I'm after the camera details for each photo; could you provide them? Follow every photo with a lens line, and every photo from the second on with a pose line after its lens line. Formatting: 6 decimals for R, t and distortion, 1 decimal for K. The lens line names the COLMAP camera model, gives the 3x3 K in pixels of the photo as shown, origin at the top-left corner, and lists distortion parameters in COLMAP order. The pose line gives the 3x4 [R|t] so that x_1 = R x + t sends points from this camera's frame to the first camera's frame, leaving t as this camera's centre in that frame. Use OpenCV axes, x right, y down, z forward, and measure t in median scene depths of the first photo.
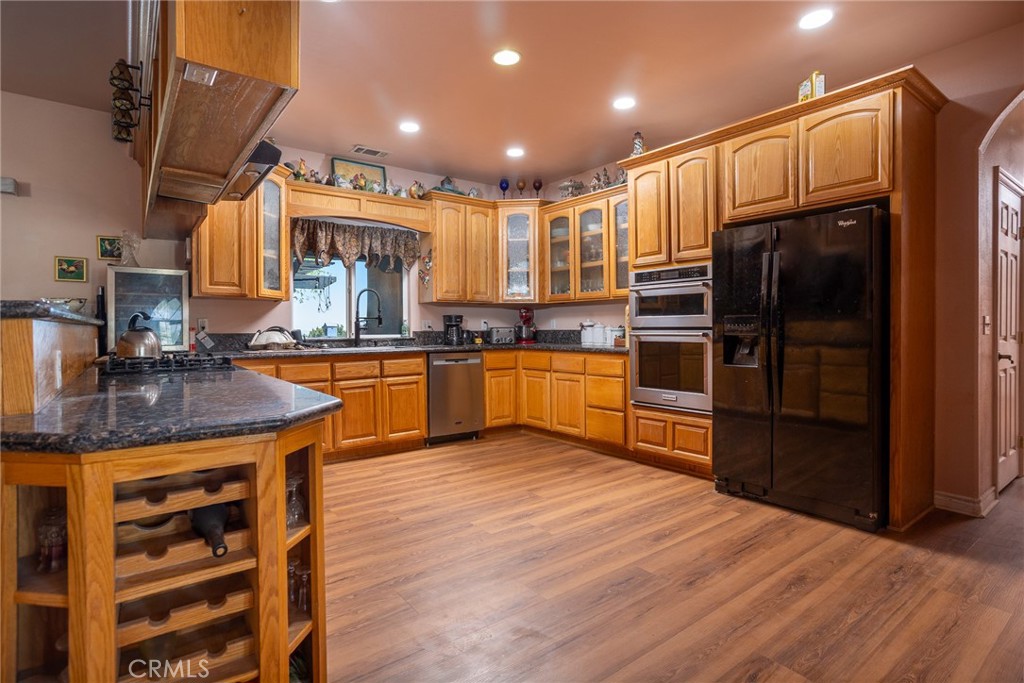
lens RADIAL K [[500.0, 0, 512.0], [0, 500.0, 341.5], [0, 0, 1]] dist [-0.035184, 0.000129]
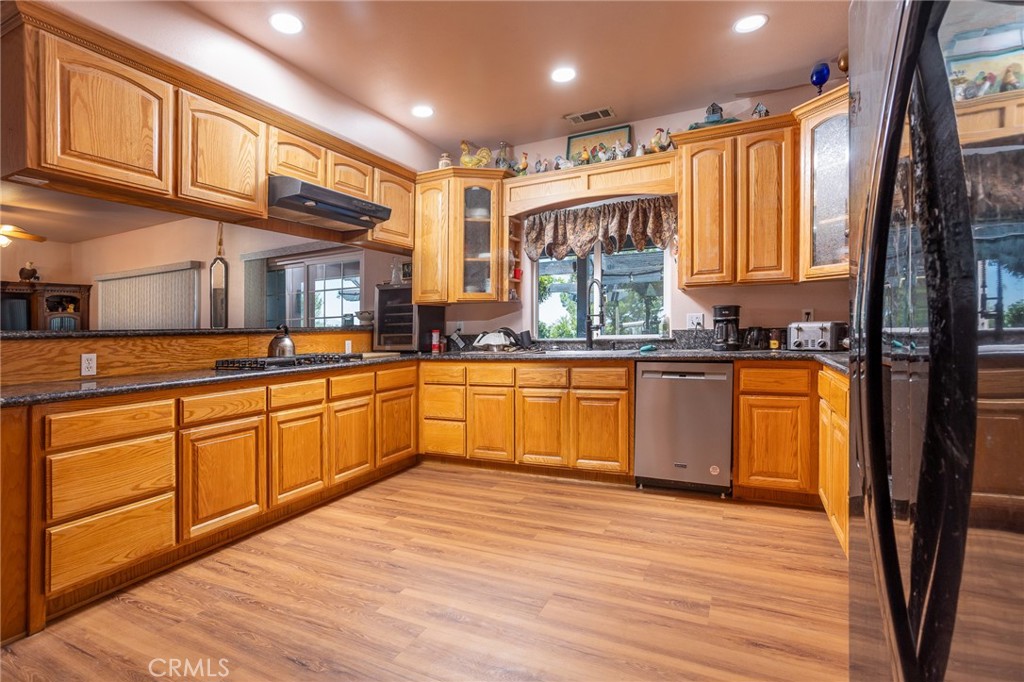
lens RADIAL K [[515.8, 0, 511.3], [0, 515.8, 332.8], [0, 0, 1]] dist [-0.034979, -0.000278]
pose [[0.435265, -0.006298, -0.900280, 0.462275], [-0.007045, 0.999921, -0.010401, -0.009523], [0.900275, 0.010870, 0.435187, 0.548946]]
